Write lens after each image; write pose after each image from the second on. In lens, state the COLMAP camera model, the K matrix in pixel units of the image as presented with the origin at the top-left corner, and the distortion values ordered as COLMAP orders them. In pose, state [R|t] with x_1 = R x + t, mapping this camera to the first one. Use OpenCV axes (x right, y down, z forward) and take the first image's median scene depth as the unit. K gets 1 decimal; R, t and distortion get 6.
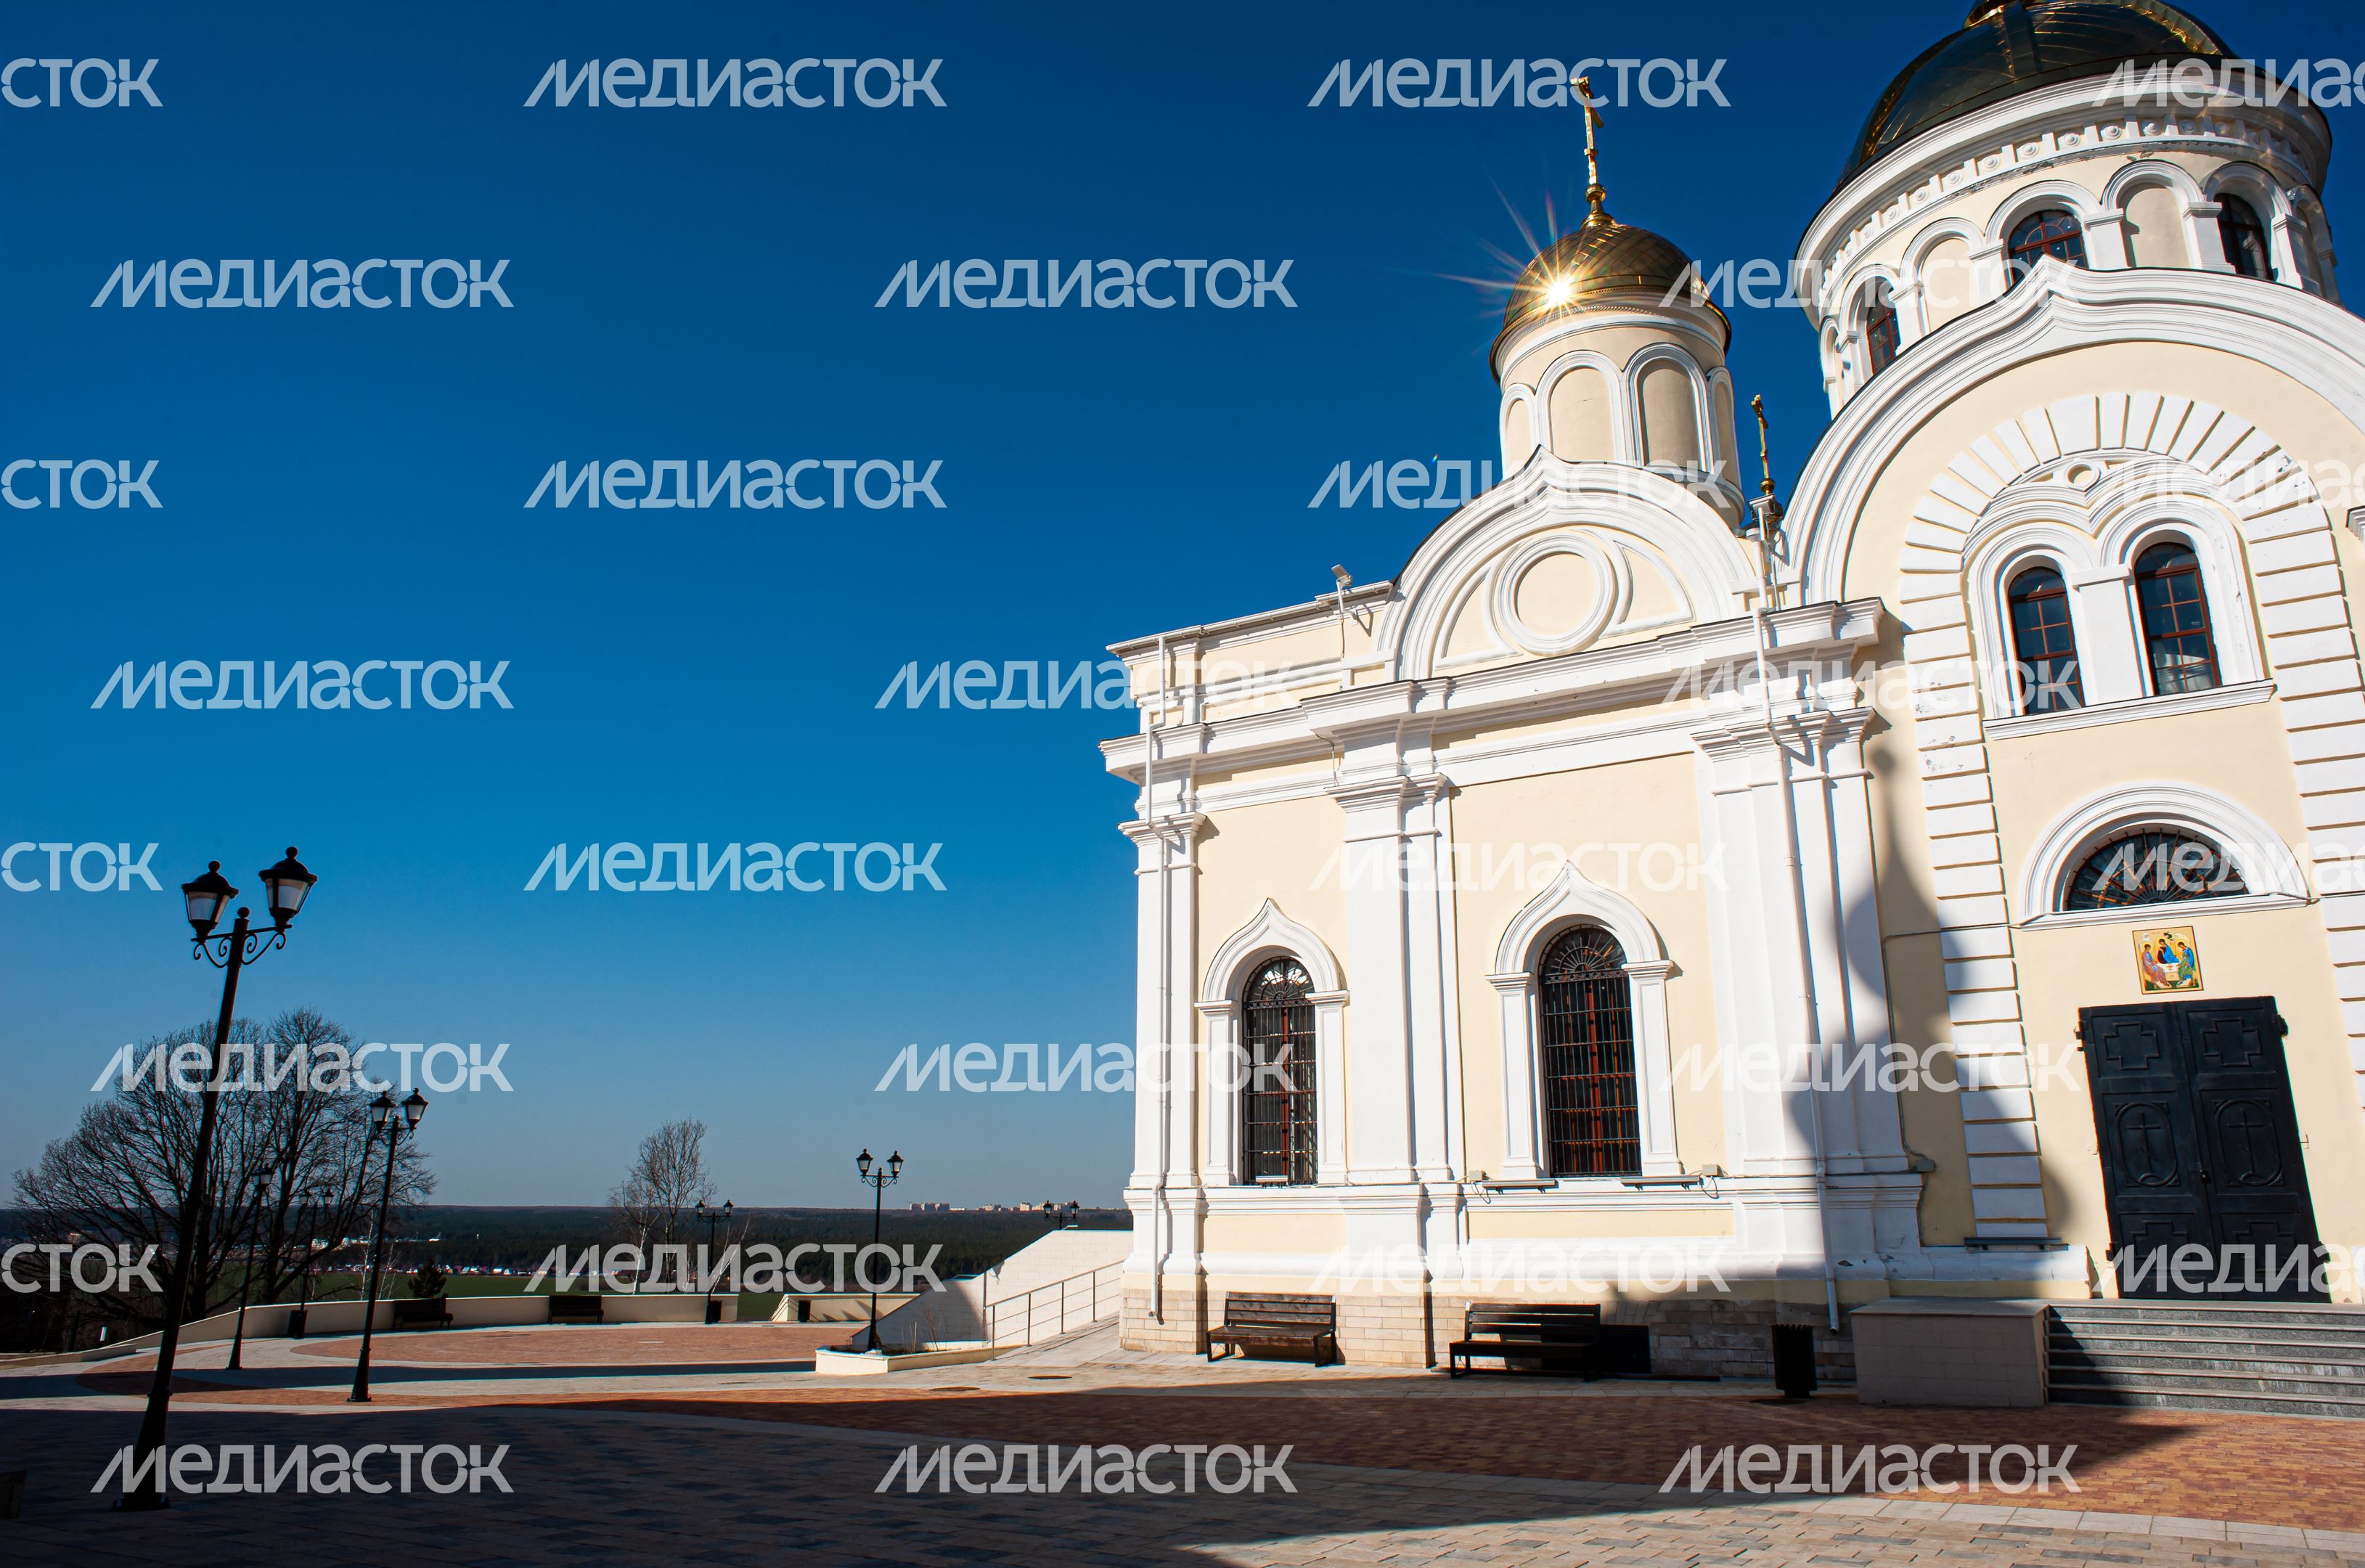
lens RADIAL K [[1601.9, 0, 1214.6], [0, 1601.9, 765.9], [0, 0, 1]] dist [-0.087478, 0.080288]
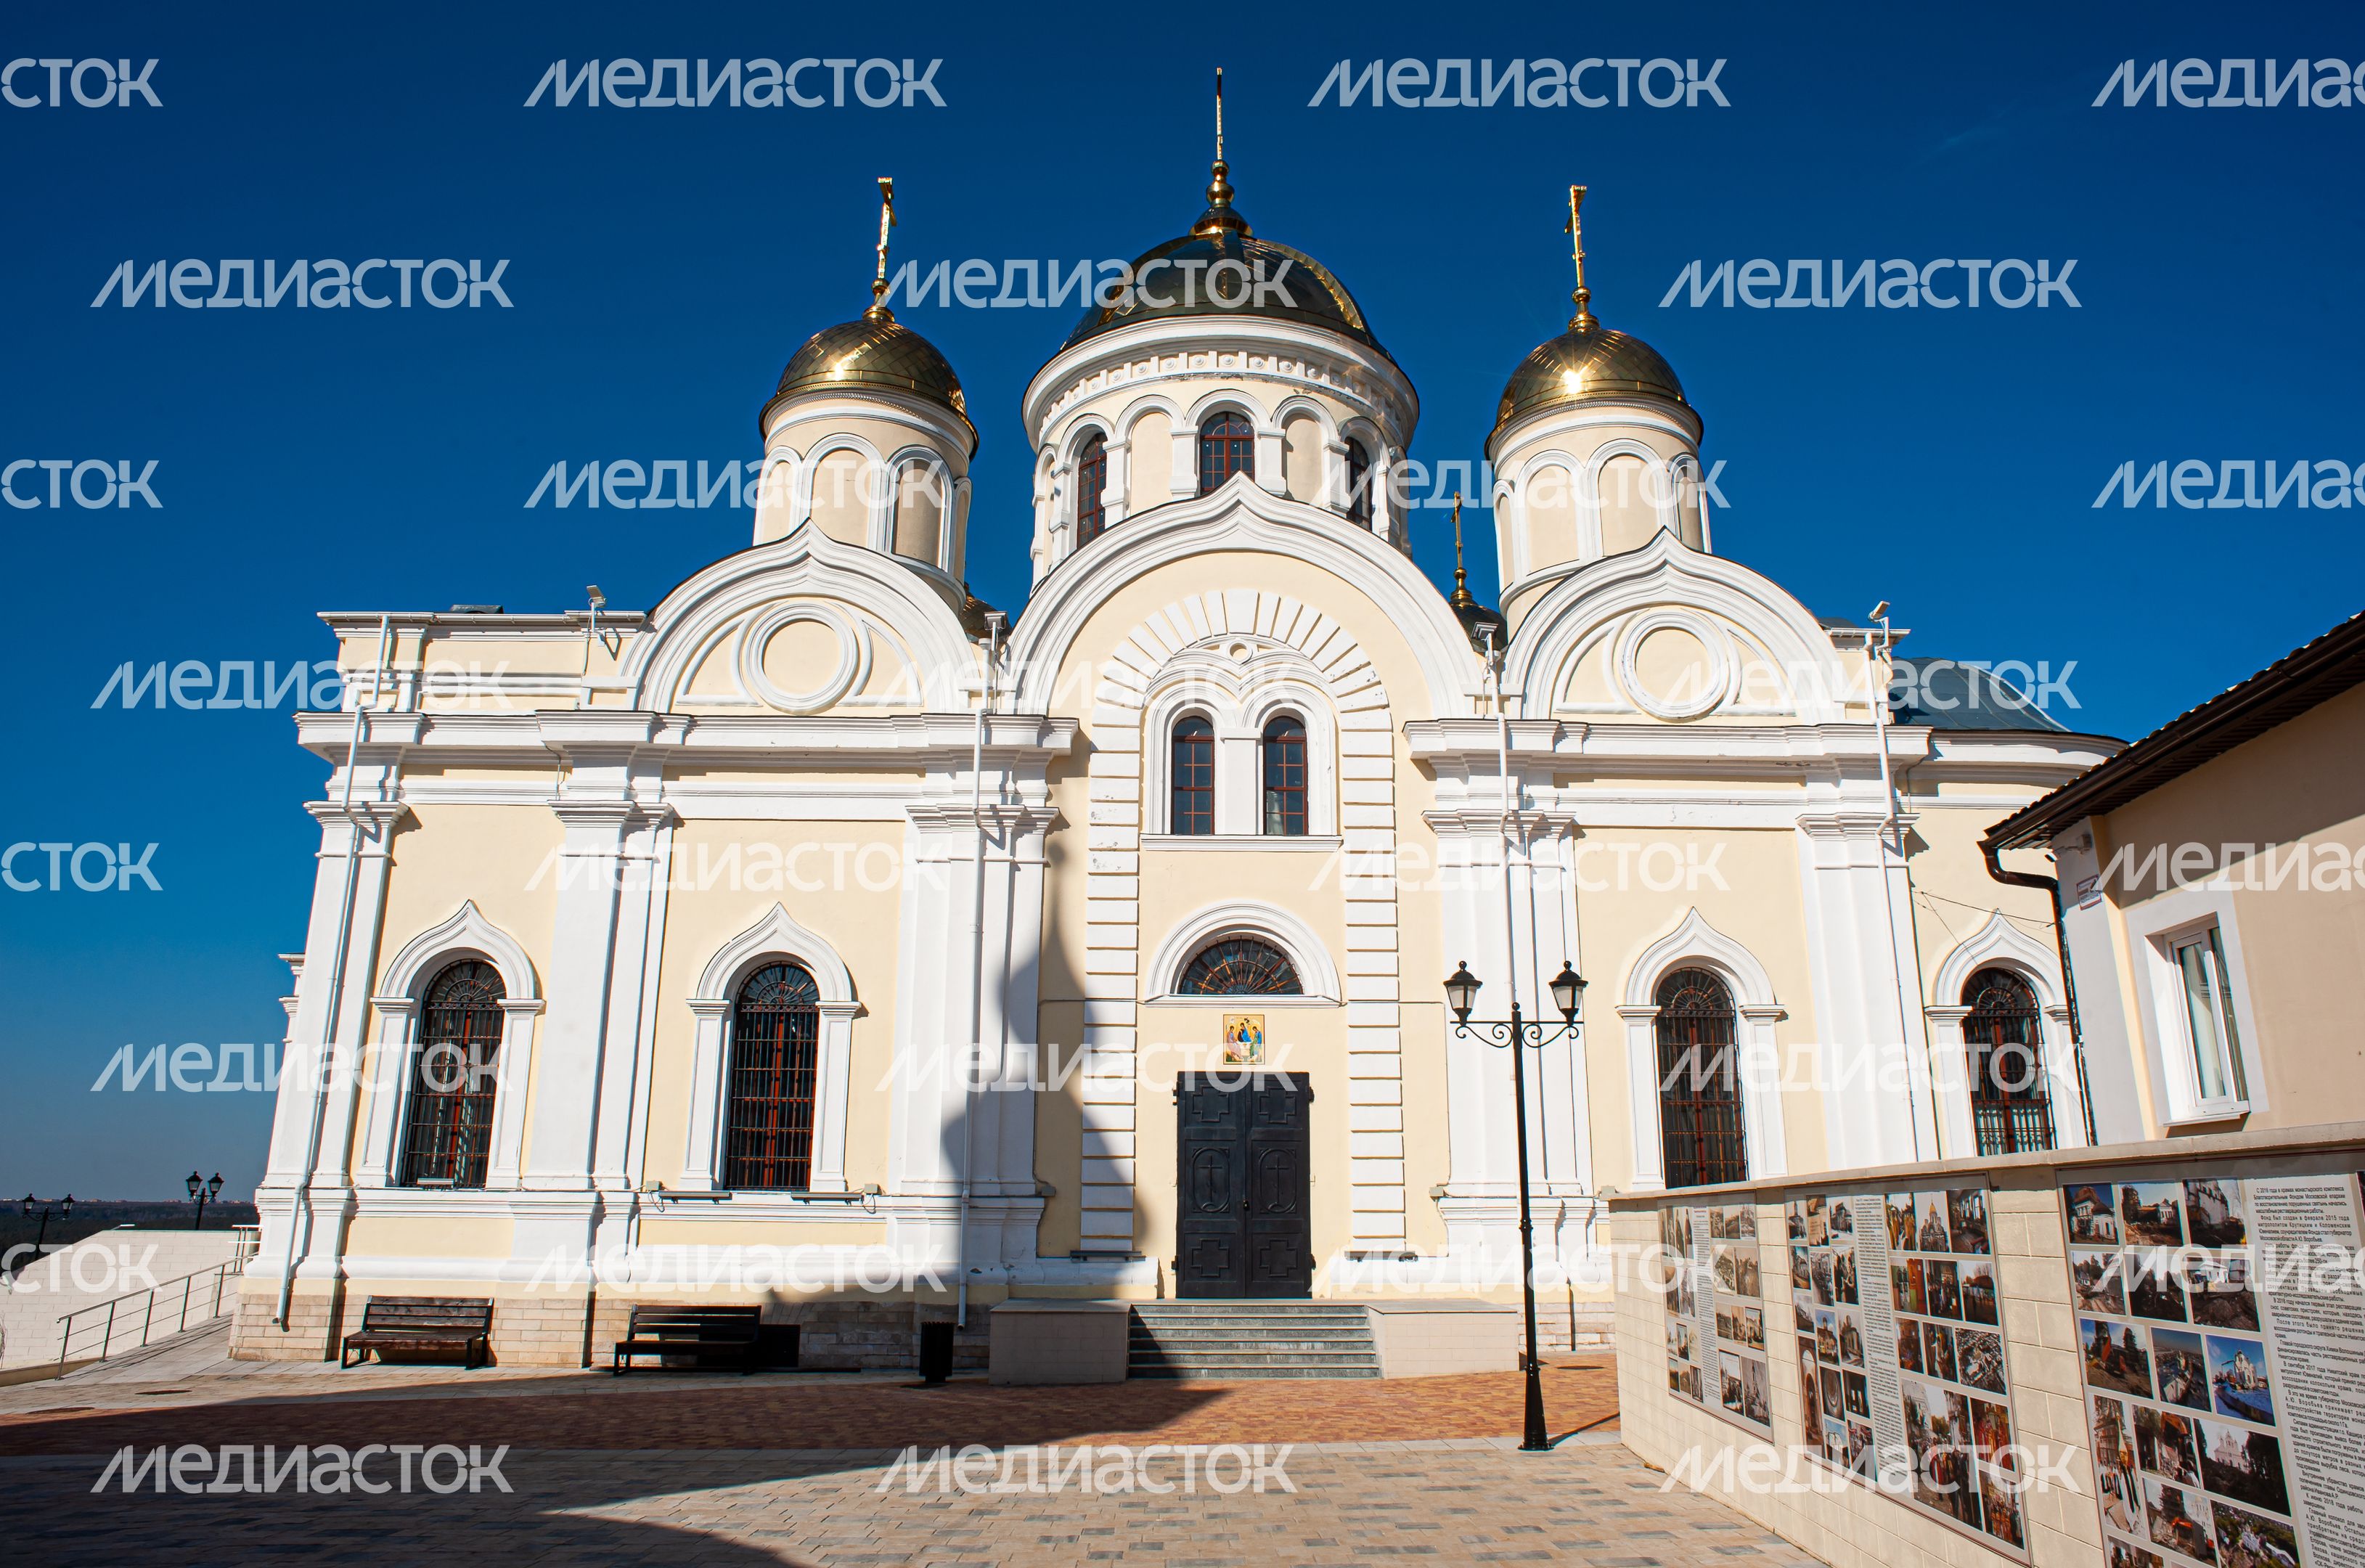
lens RADIAL K [[1601.9, 0, 1214.6], [0, 1601.9, 765.9], [0, 0, 1]] dist [-0.087478, 0.080288]
pose [[0.840000, 0.154437, 0.520143, -0.113812], [-0.153043, 0.987151, -0.045942, -0.029536], [-0.520555, -0.041013, 0.852843, -0.089681]]
